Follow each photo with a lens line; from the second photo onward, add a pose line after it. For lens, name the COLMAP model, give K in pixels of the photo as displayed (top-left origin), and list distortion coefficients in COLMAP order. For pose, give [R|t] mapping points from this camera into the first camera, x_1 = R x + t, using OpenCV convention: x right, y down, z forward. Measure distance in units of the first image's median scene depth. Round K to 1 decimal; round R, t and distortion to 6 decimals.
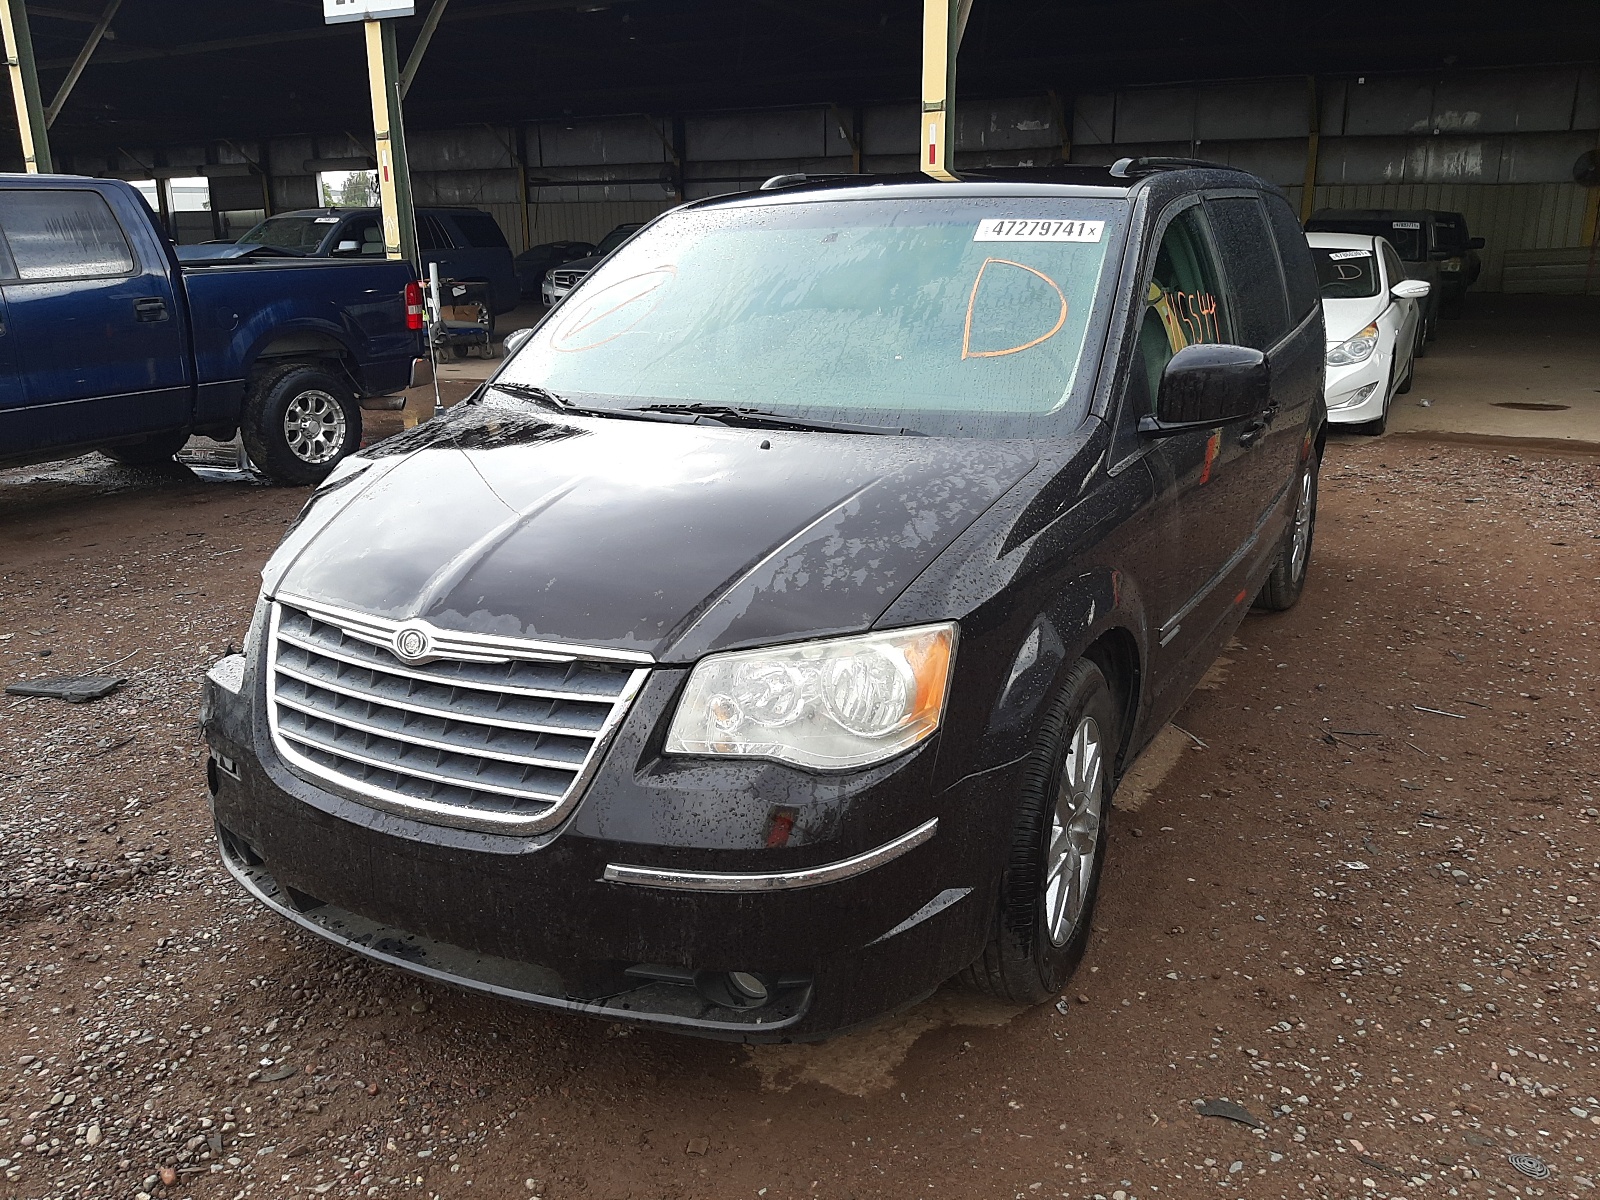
lens RADIAL K [[1240.9, 0, 794.0], [0, 1240.9, 588.5], [0, 0, 1]] dist [0.072269, -0.153886]
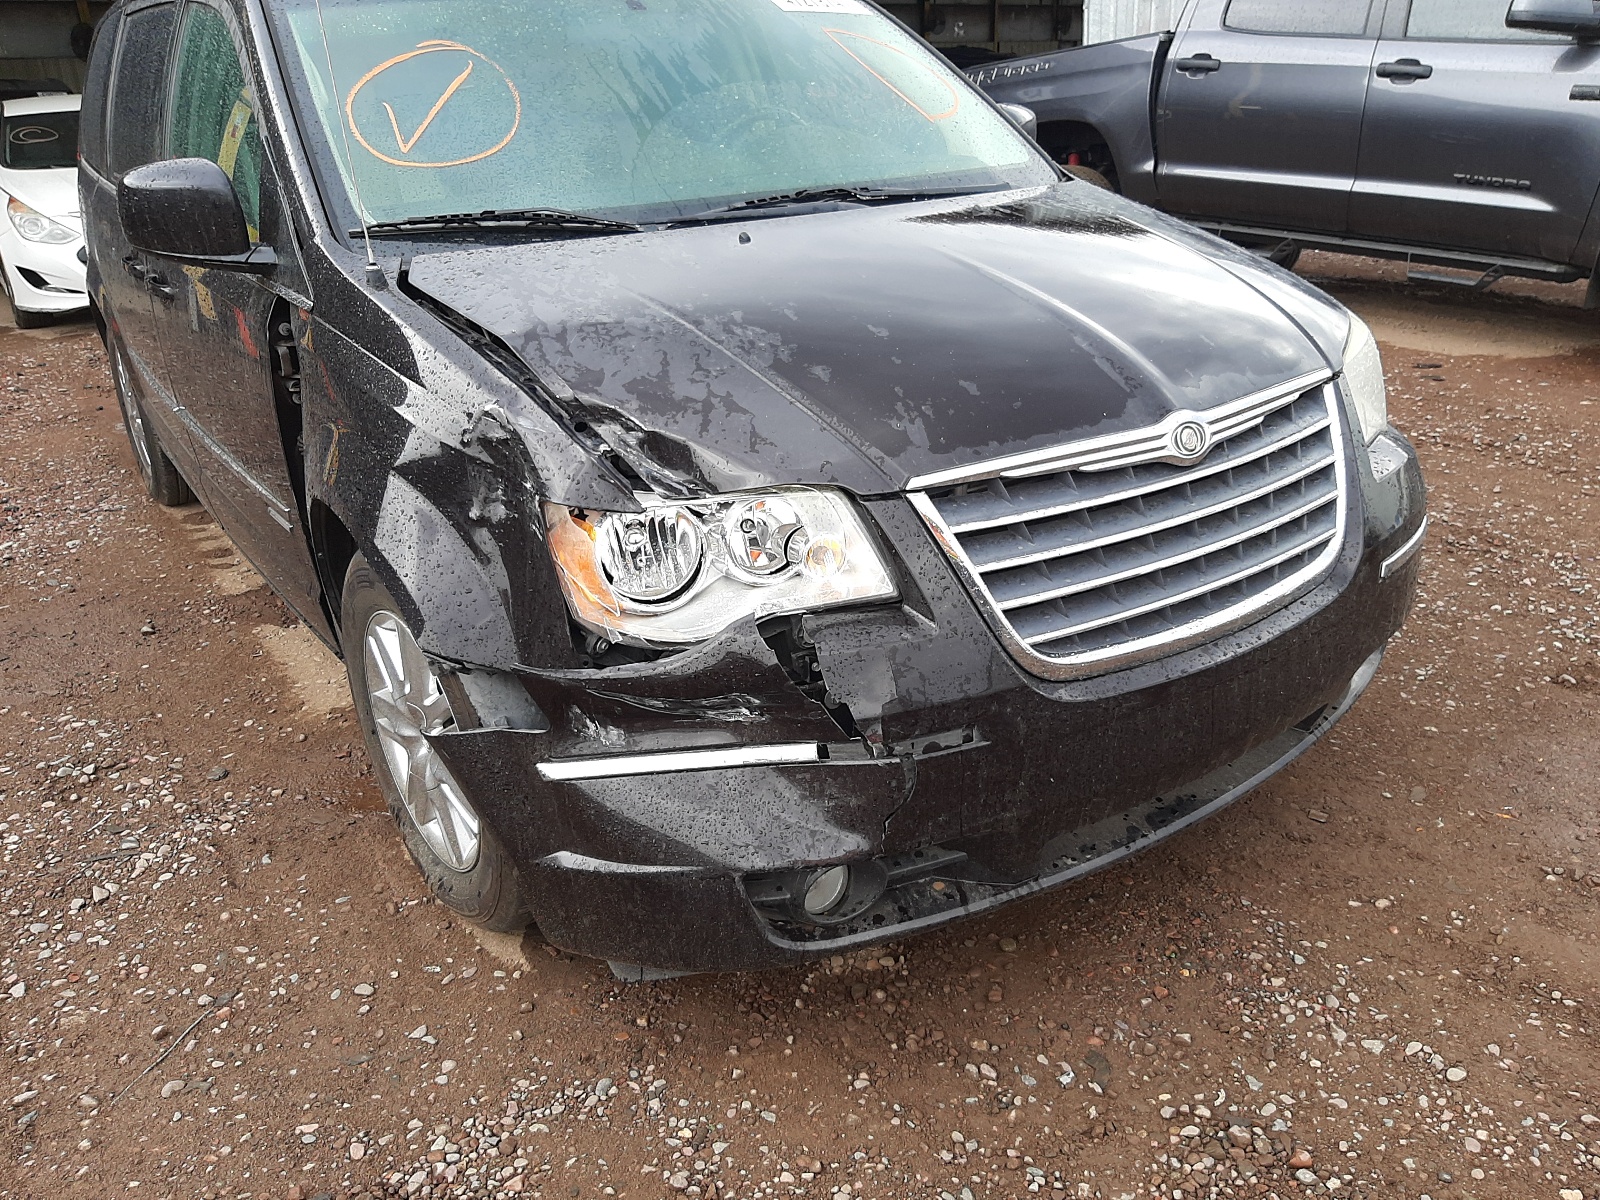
lens RADIAL K [[1240.9, 0, 794.0], [0, 1240.9, 588.5], [0, 0, 1]] dist [0.072269, -0.153886]
pose [[0.449968, -0.337060, 0.826994, -1.078723], [0.281857, 0.932308, 0.226625, -0.119350], [-0.847399, 0.131120, 0.514512, 0.754426]]
